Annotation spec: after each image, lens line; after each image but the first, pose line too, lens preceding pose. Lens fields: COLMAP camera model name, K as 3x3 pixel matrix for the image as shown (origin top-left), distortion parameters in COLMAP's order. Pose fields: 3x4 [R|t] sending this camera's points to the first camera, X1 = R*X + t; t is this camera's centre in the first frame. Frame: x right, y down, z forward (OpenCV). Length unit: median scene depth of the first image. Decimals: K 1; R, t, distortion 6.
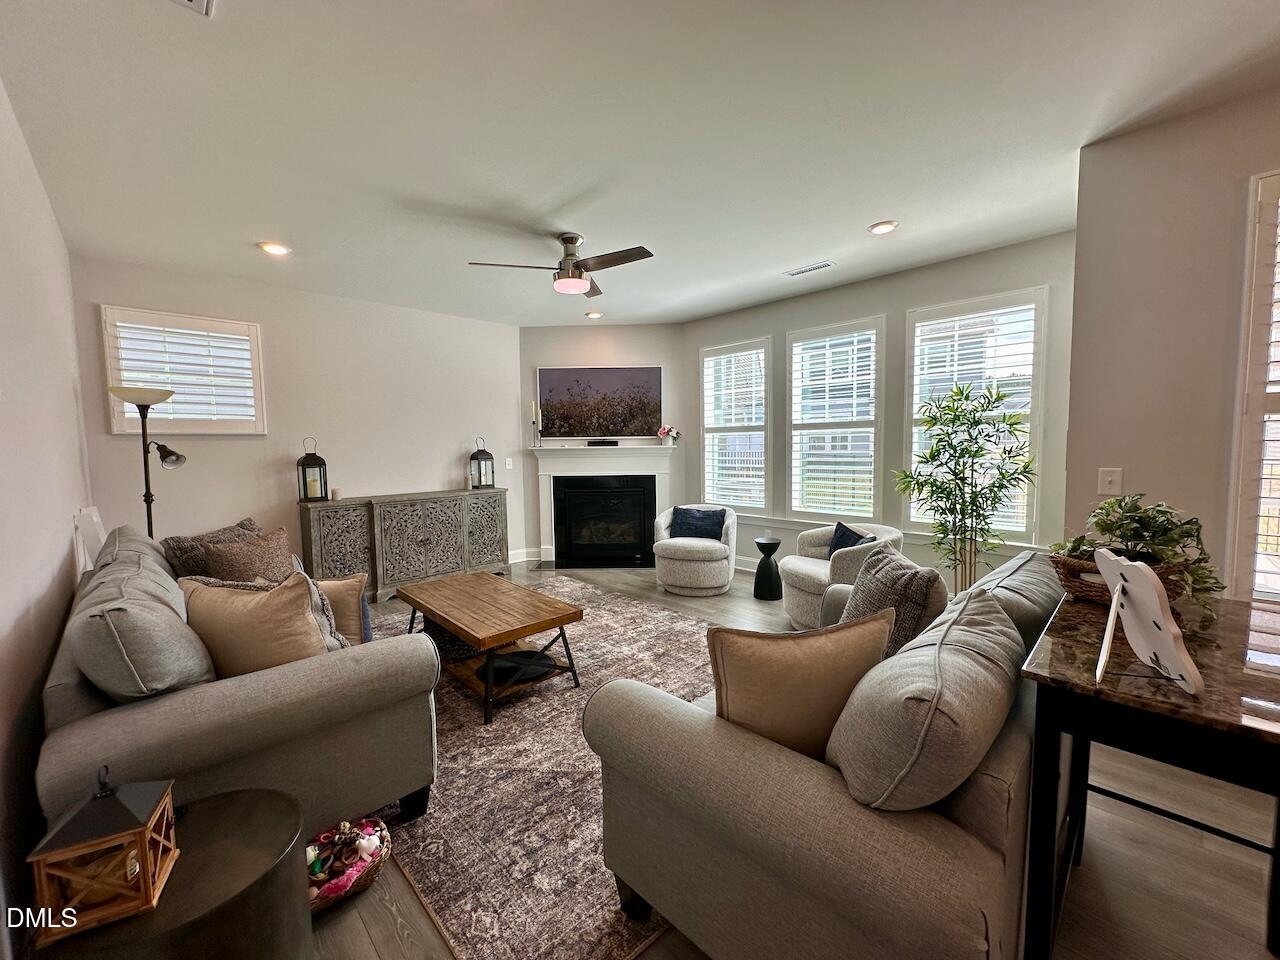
lens RADIAL K [[510.8, 0, 636.9], [0, 510.8, 481.1], [0, 0, 1]] dist [0.000404, 0.000343]
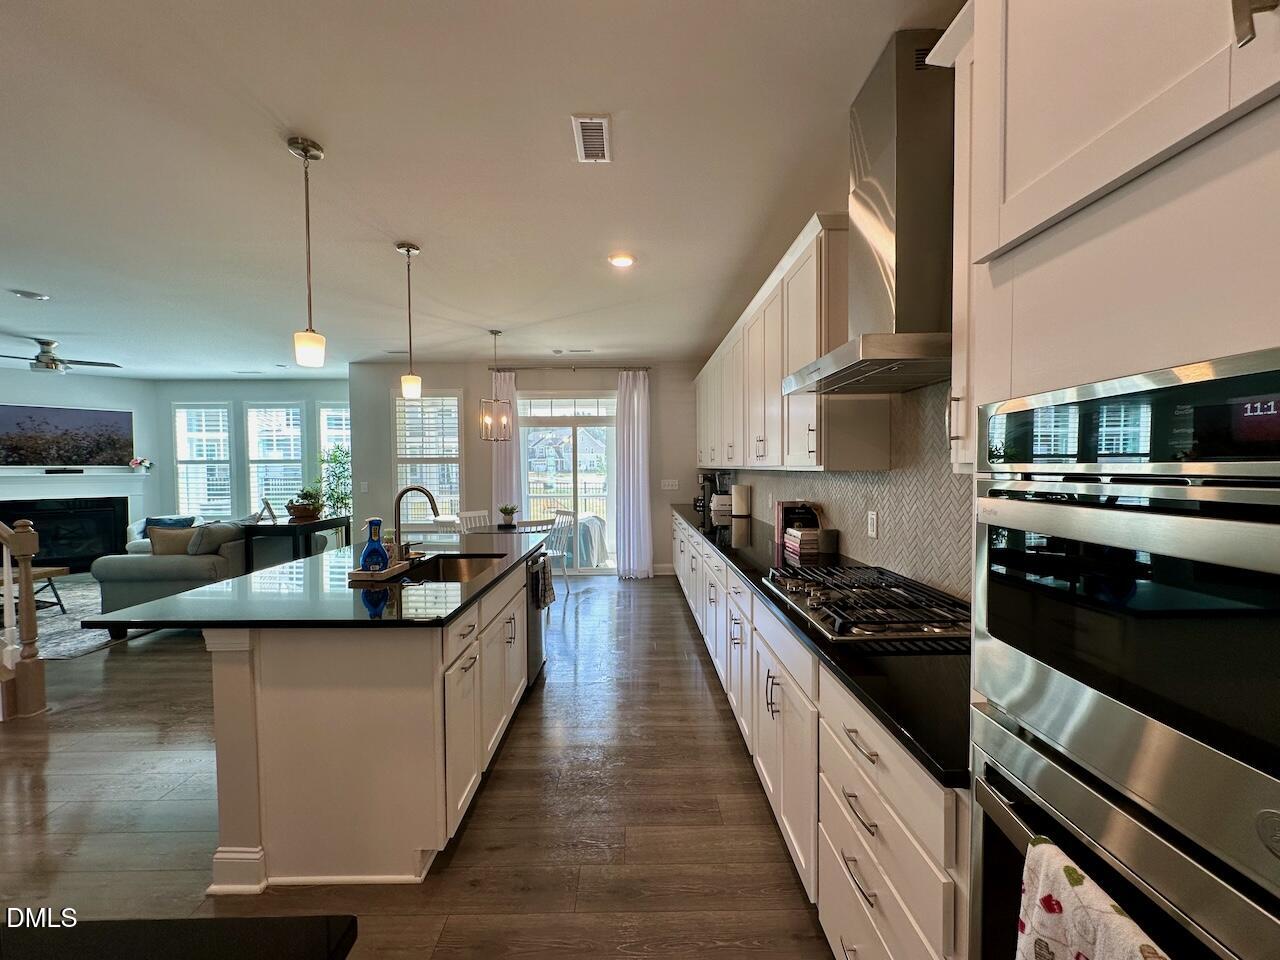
lens RADIAL K [[510.8, 0, 636.9], [0, 510.8, 481.1], [0, 0, 1]] dist [0.000404, 0.000343]
pose [[0.684190, -0.010649, 0.729226, -0.024313], [0.047748, 0.998402, -0.030219, 0.051336], [-0.727739, 0.055495, 0.683605, -0.828158]]
